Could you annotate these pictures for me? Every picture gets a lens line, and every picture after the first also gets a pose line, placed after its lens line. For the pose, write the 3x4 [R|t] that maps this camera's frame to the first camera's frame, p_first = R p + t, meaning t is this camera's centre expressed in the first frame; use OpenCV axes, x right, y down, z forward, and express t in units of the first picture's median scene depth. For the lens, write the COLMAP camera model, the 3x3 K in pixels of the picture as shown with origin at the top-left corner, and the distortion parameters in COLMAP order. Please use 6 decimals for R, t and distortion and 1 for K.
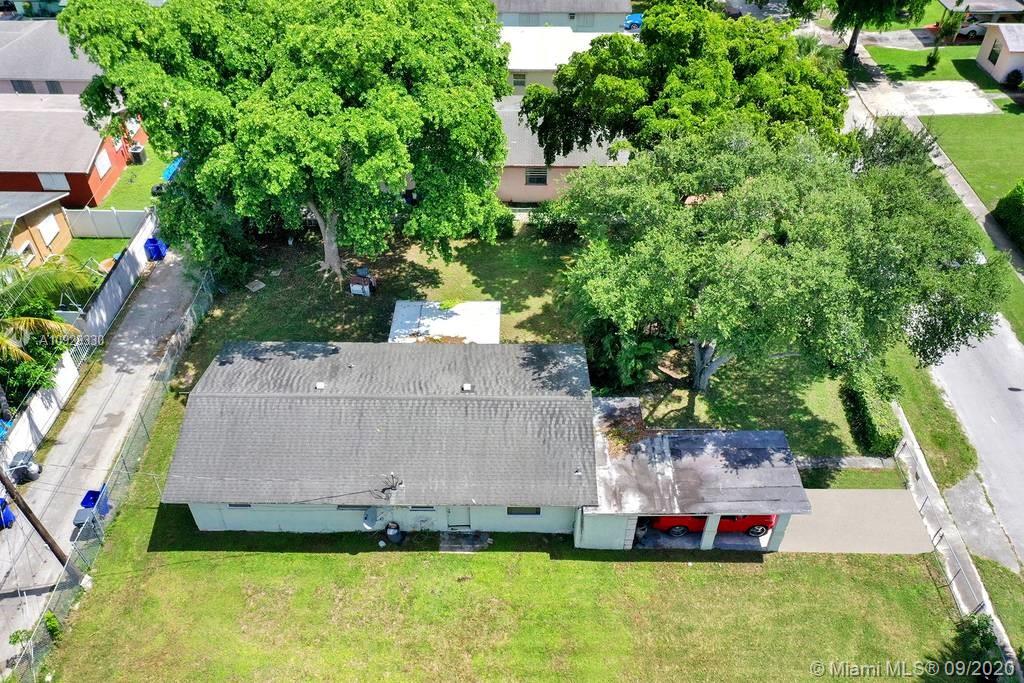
lens RADIAL K [[836.9, 0, 512.8], [0, 836.9, 355.8], [0, 0, 1]] dist [0.002067, 0.002704]
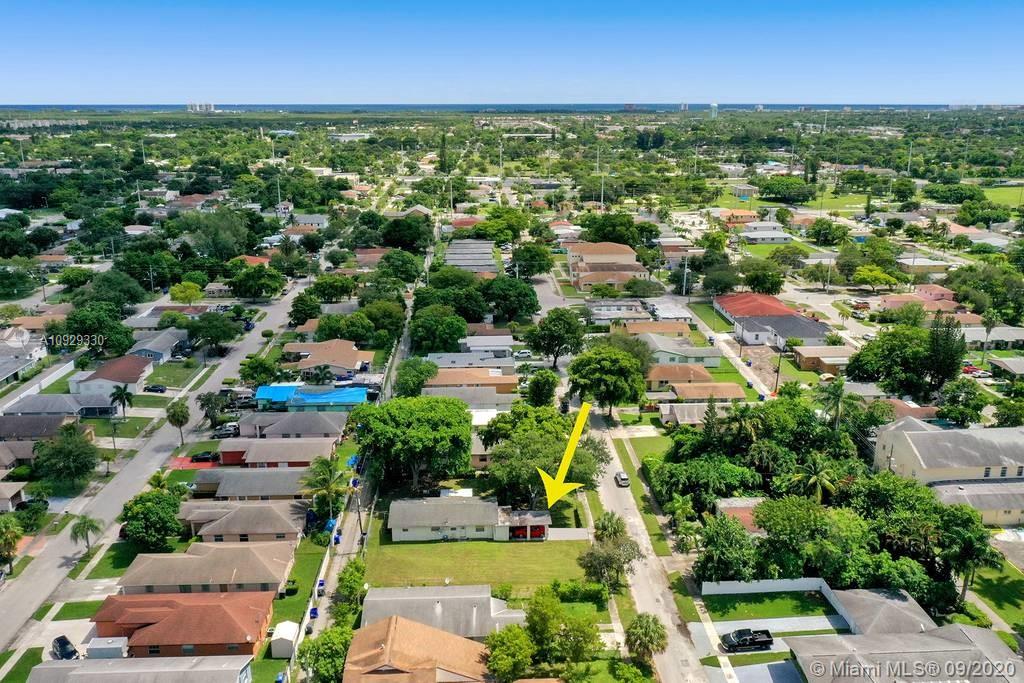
lens RADIAL K [[827.5, 0, 512.0], [0, 827.5, 341.5], [0, 0, 1]] dist [-0.029399, 0.004211]
pose [[0.998467, -0.020253, 0.051514, -0.016392], [0.040582, 0.900748, -0.432443, 0.977411], [-0.037642, 0.433871, 0.900189, -2.590103]]
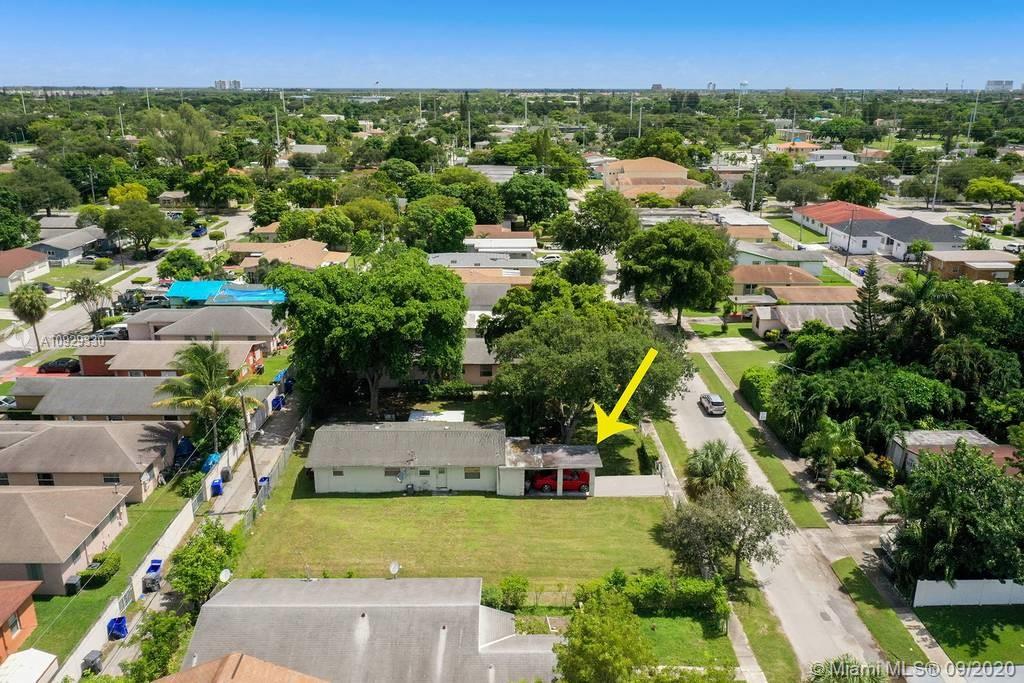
lens RADIAL K [[827.5, 0, 512.0], [0, 827.5, 341.5], [0, 0, 1]] dist [-0.029399, 0.004211]
pose [[0.999706, -0.007077, 0.023208, 0.062975], [0.016004, 0.911266, -0.411506, 0.689879], [-0.018237, 0.411757, 0.911111, -0.981844]]
